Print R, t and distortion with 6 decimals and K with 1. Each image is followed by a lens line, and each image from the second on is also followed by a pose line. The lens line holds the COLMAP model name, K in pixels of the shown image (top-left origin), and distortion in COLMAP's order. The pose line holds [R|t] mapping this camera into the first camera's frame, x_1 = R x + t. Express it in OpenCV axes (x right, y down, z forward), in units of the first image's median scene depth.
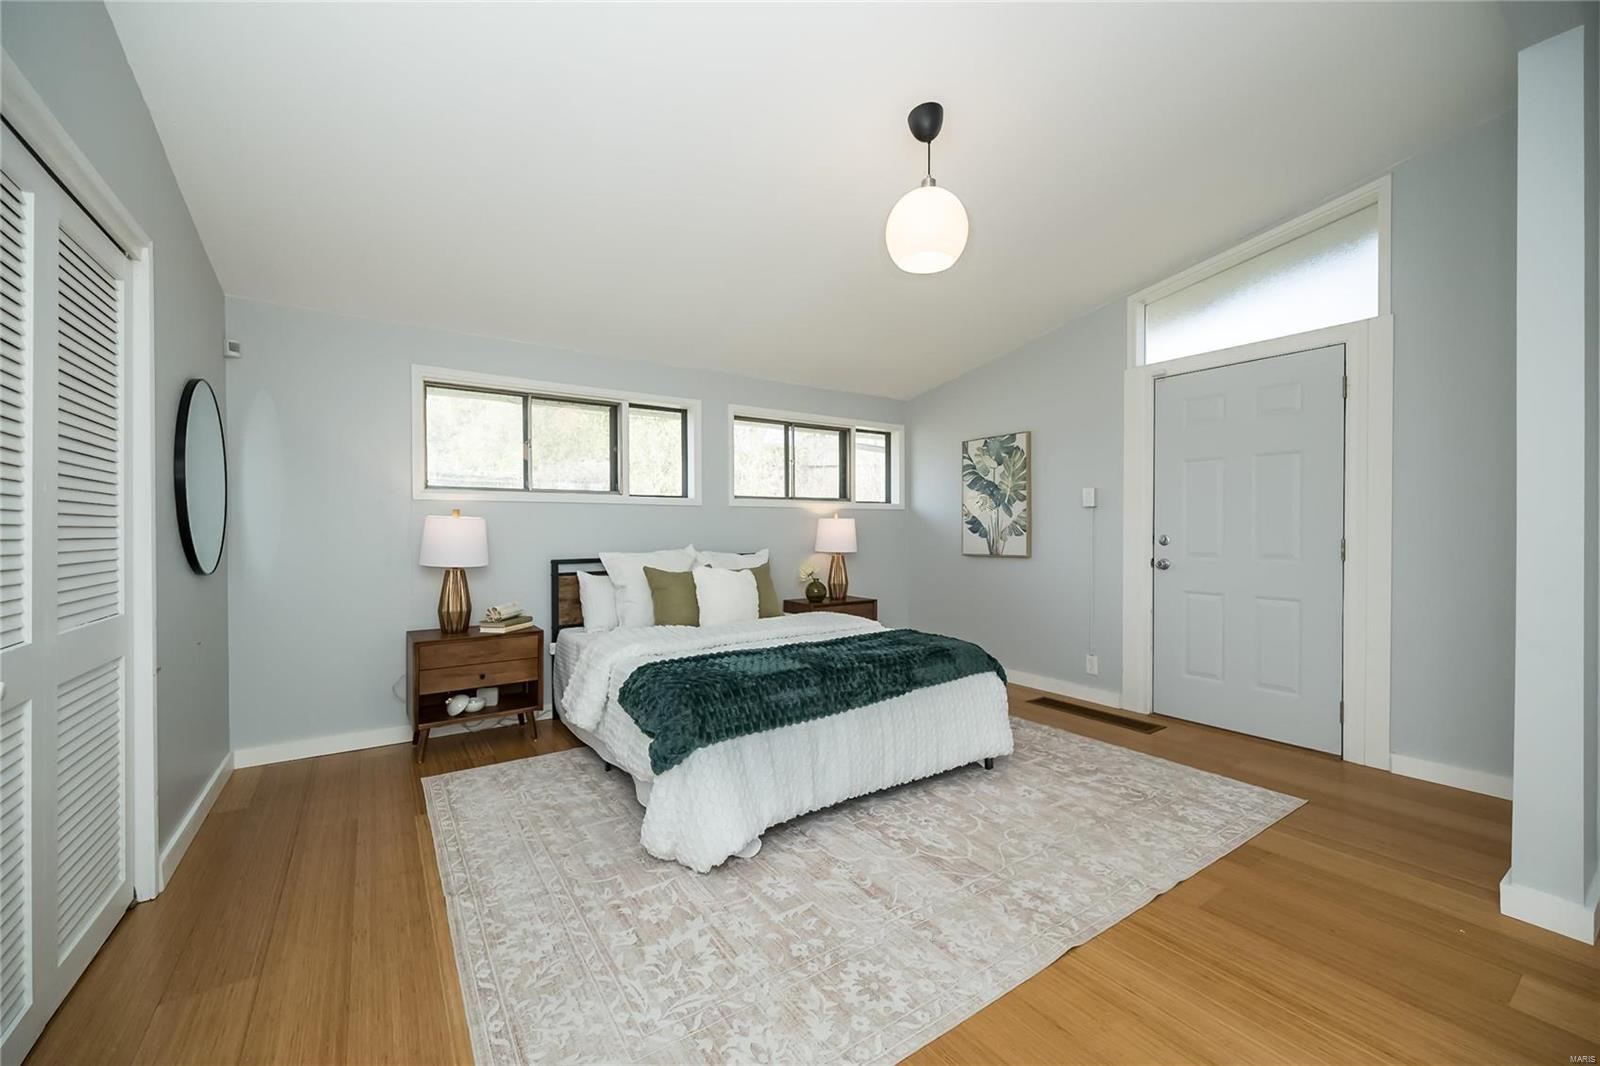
lens RADIAL K [[636.2, 0, 800.0], [0, 636.2, 533.0], [0, 0, 1]] dist [0.002977, 0.000076]
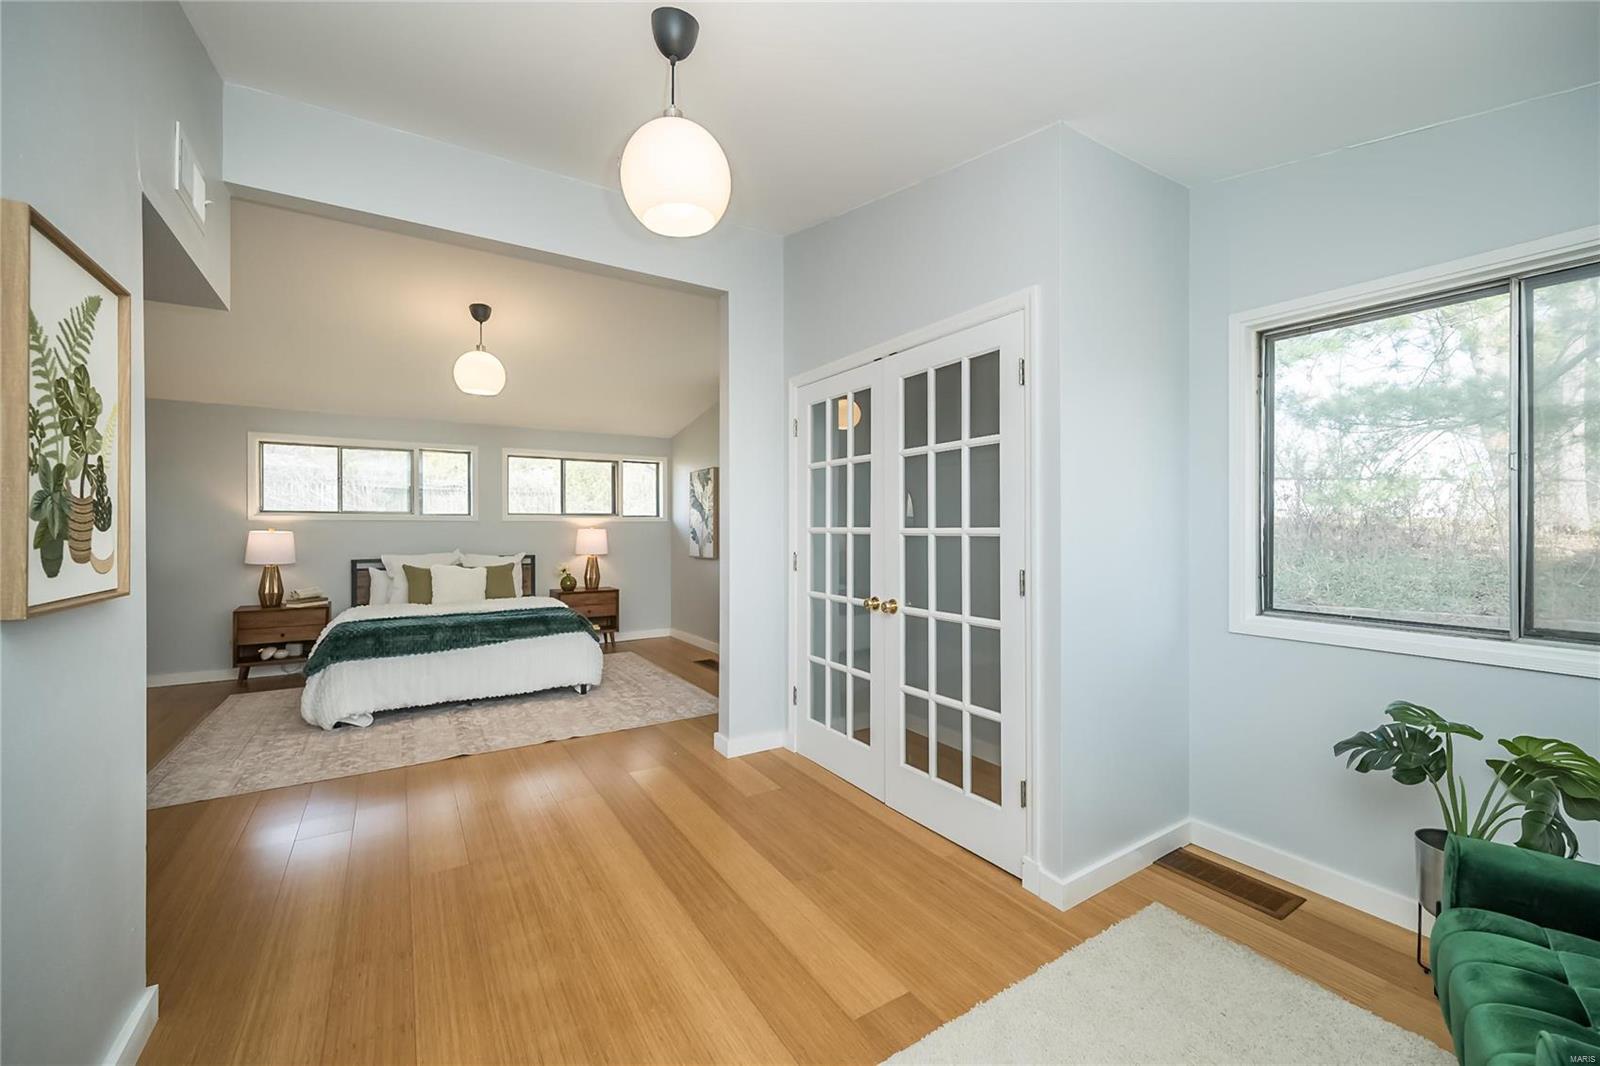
lens RADIAL K [[638.3, 0, 799.8], [0, 638.3, 526.9], [0, 0, 1]] dist [-0.003662, -0.000267]
pose [[0.999560, 0.002118, -0.029591, 0.779011], [-0.002302, 0.999978, -0.006176, -0.030883], [0.029578, 0.006241, 0.999543, -0.499223]]
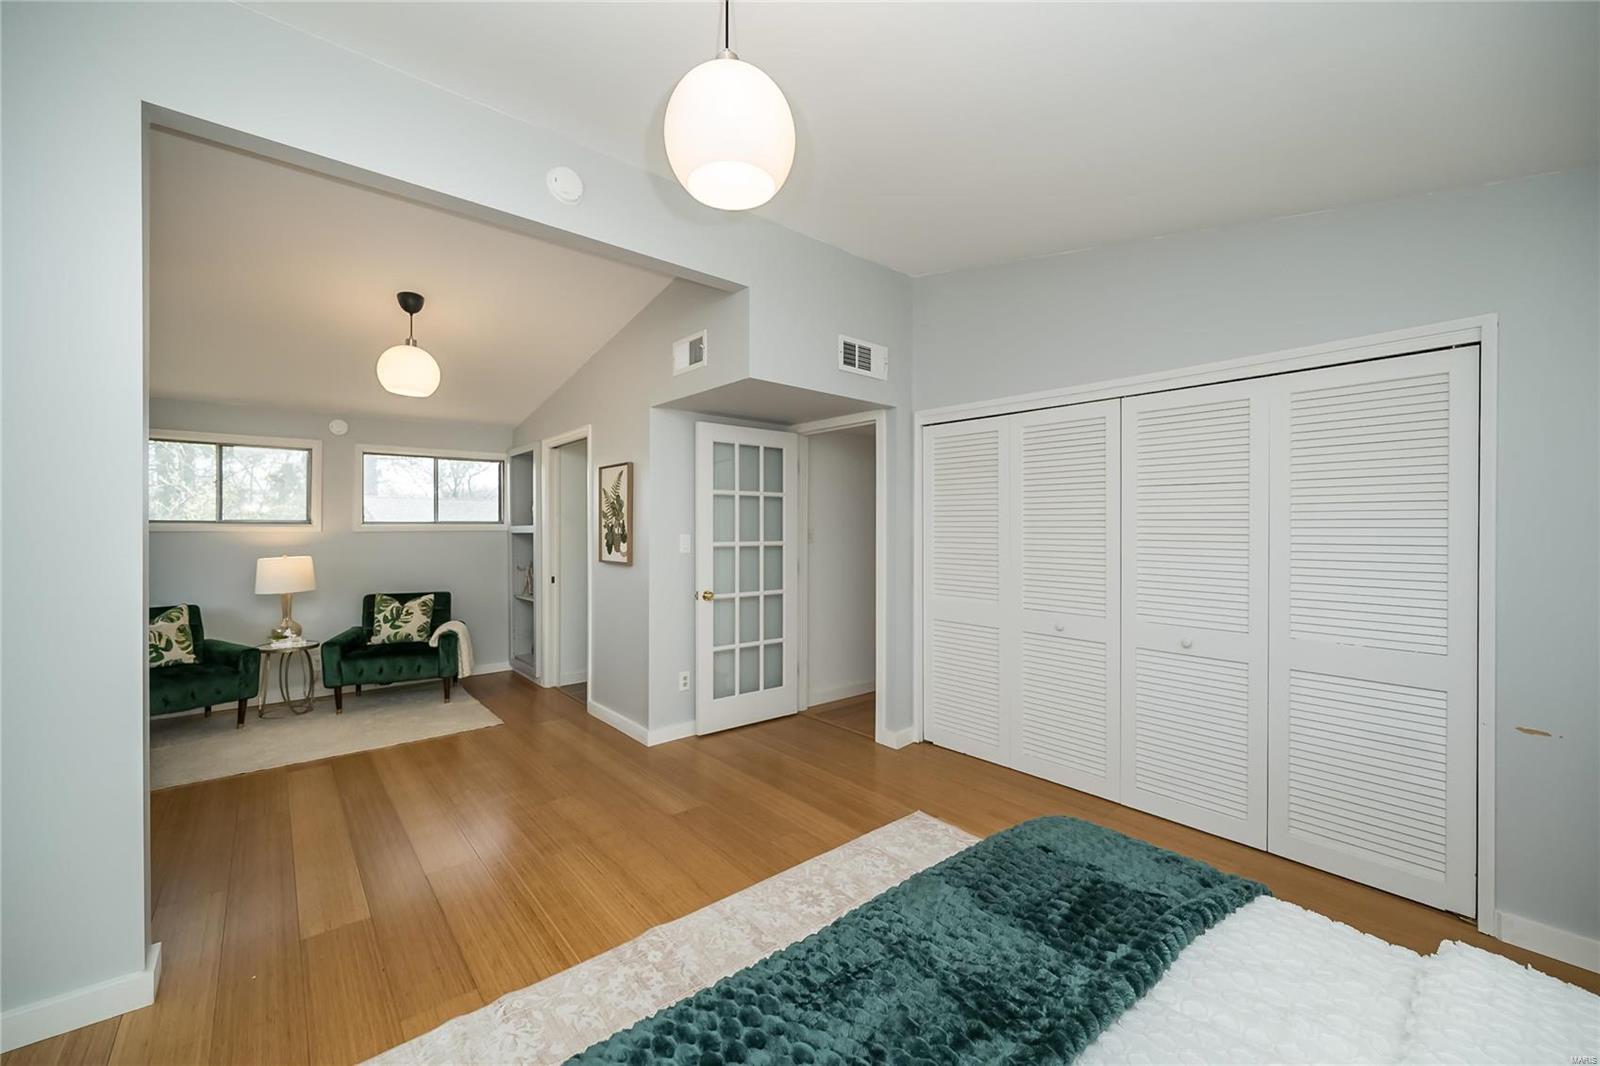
lens RADIAL K [[638.3, 0, 799.8], [0, 638.3, 526.9], [0, 0, 1]] dist [-0.003662, -0.000267]
pose [[-0.994549, 0.001511, -0.104262, 0.134435], [0.001254, 0.999996, 0.002534, -0.063866], [0.104265, 0.002389, -0.994547, 1.130501]]
